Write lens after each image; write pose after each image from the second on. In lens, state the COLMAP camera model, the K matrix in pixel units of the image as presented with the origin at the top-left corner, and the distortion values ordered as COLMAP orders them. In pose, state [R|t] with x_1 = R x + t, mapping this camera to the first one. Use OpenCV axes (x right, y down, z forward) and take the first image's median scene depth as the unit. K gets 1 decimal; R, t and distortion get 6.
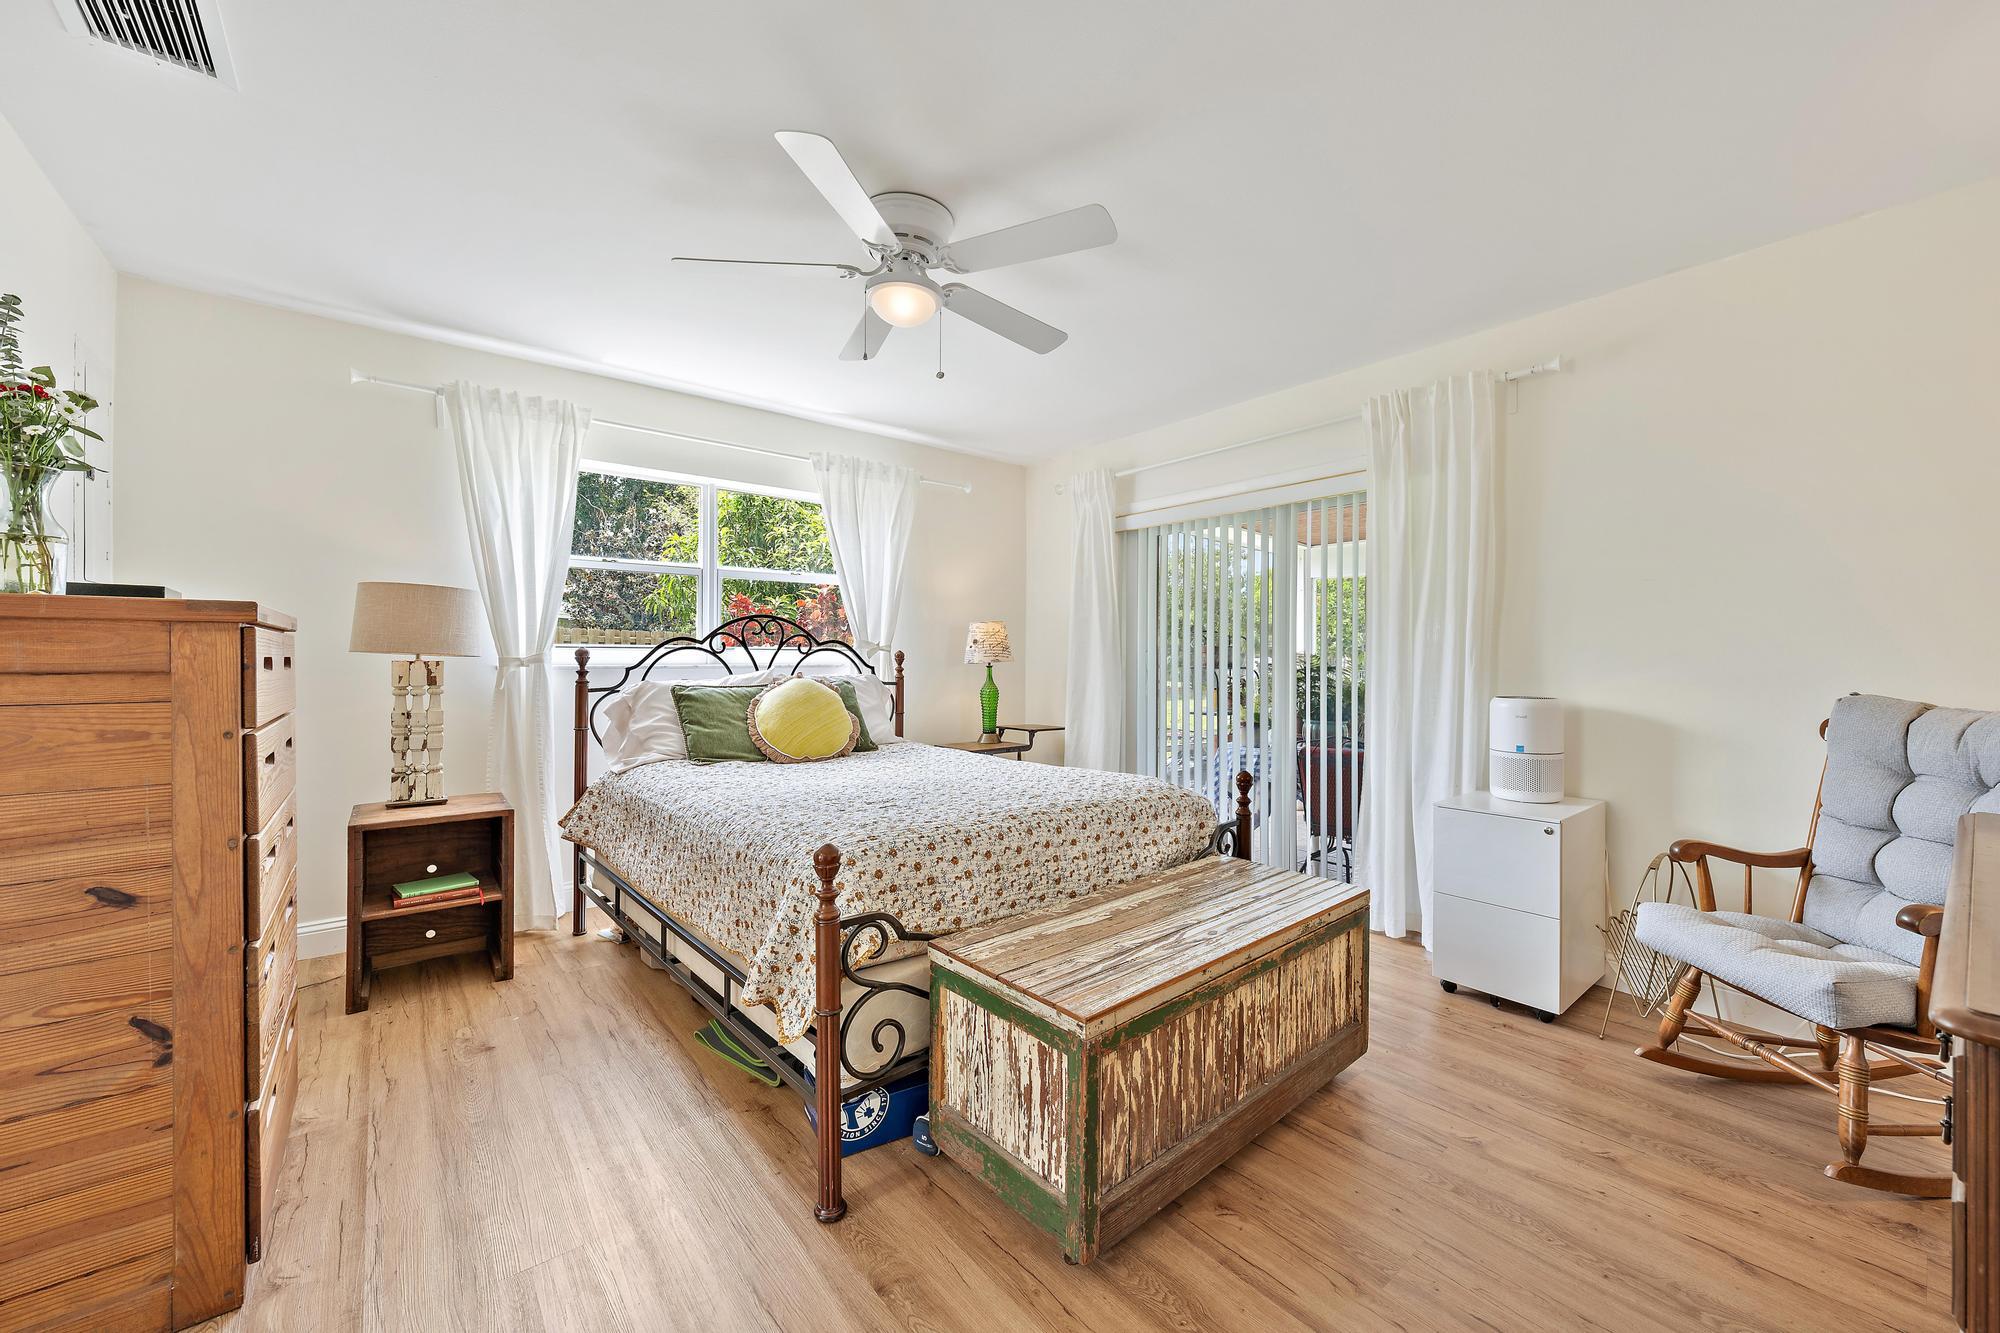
lens RADIAL K [[755.3, 0, 1007.4], [0, 755.3, 662.8], [0, 0, 1]] dist [0.001319, -0.000084]
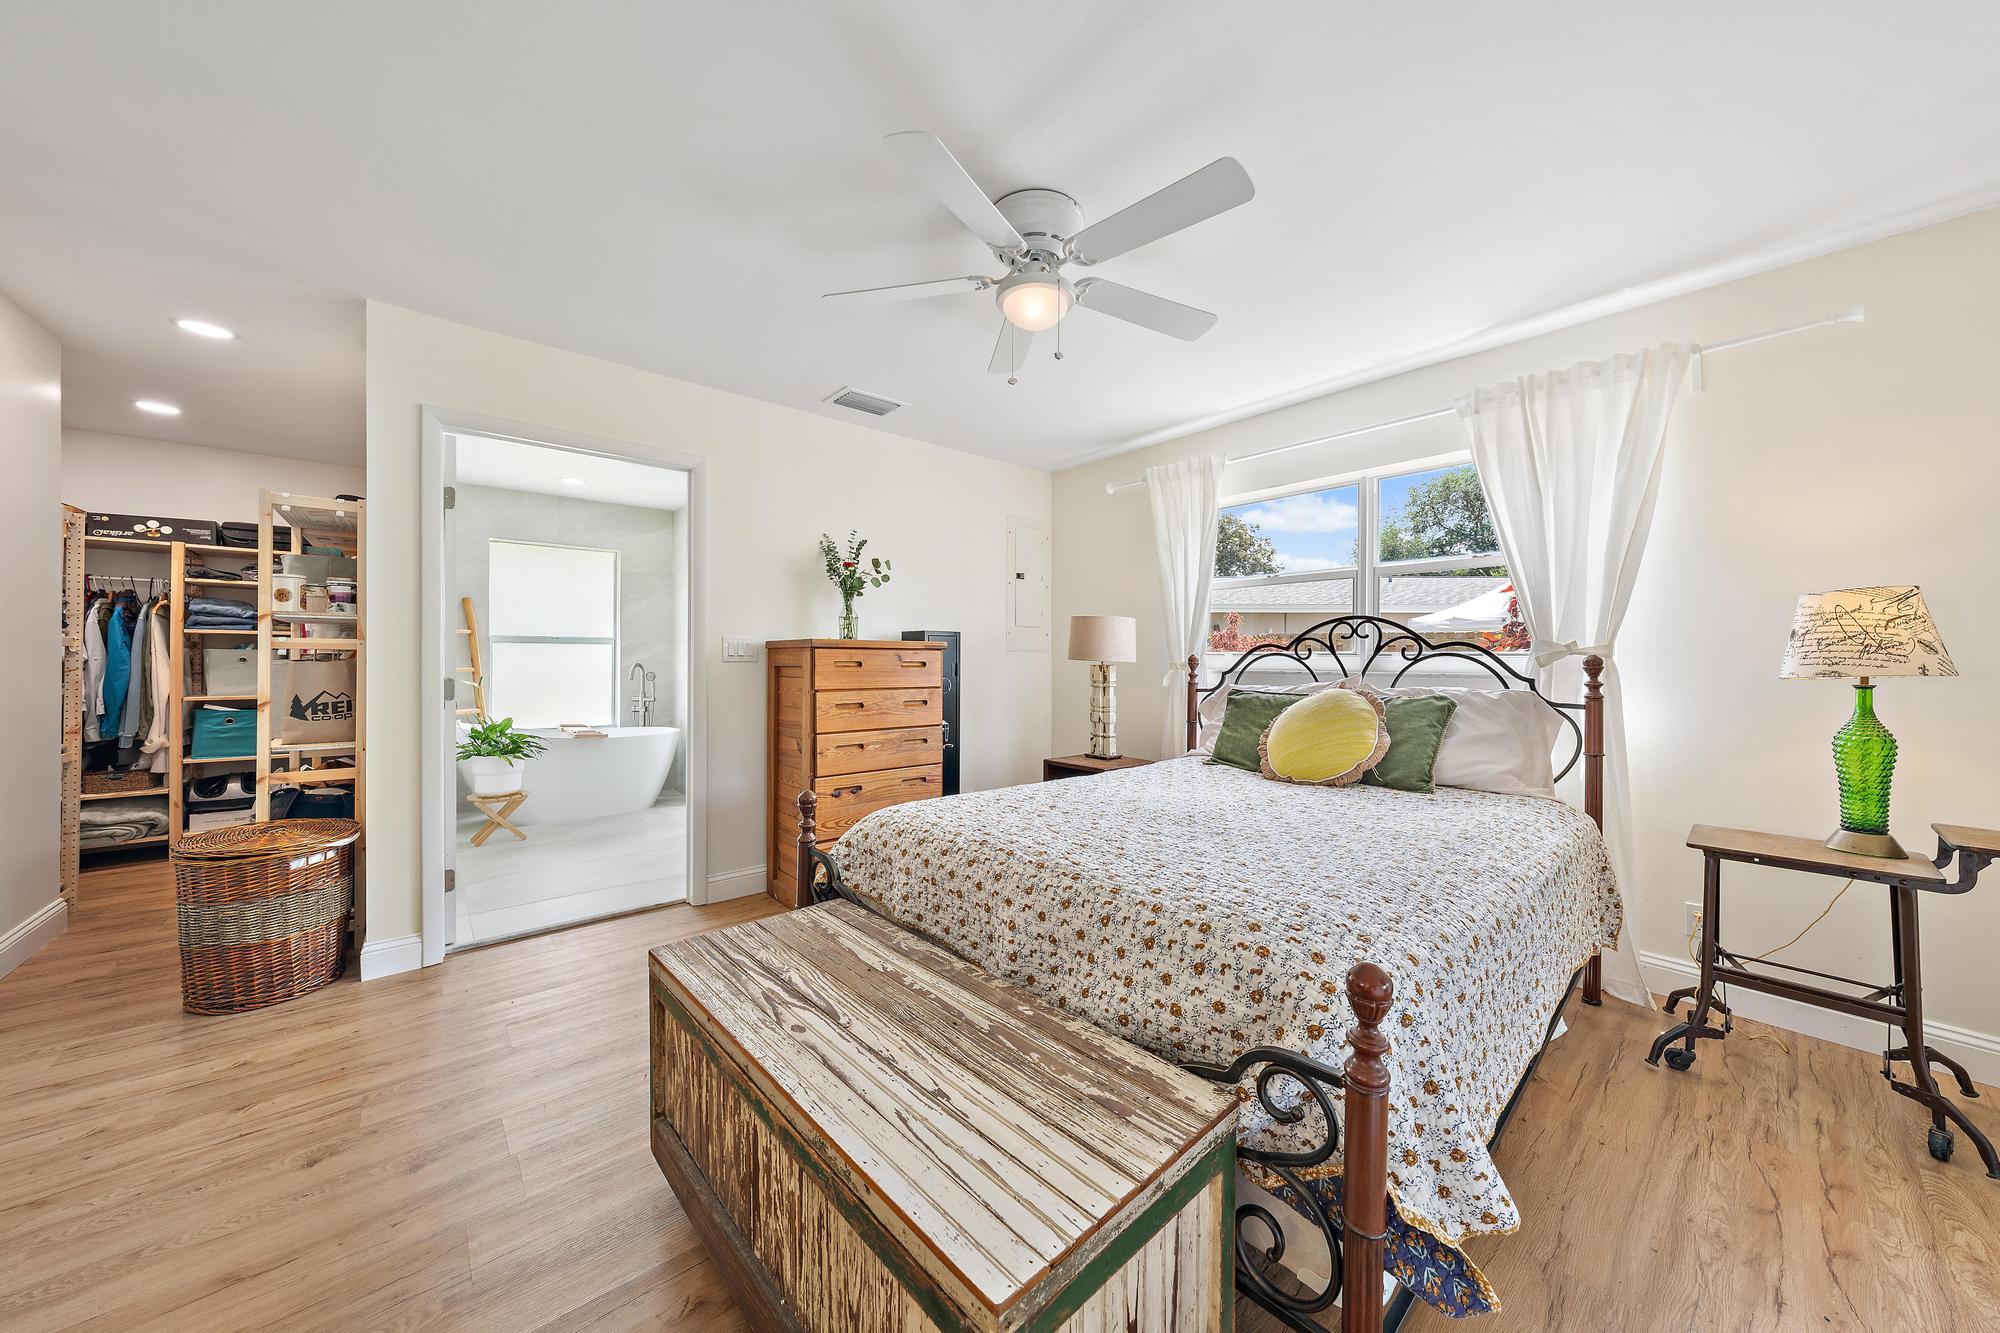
lens RADIAL K [[690.9, 0, 1009.3], [0, 690.9, 658.1], [0, 0, 1]] dist [0.000420, 0.000045]
pose [[0.030431, -0.005894, -0.999519, 0.540233], [-0.012528, 0.999902, -0.006277, -0.004702], [0.999458, 0.012713, 0.030355, 0.662950]]
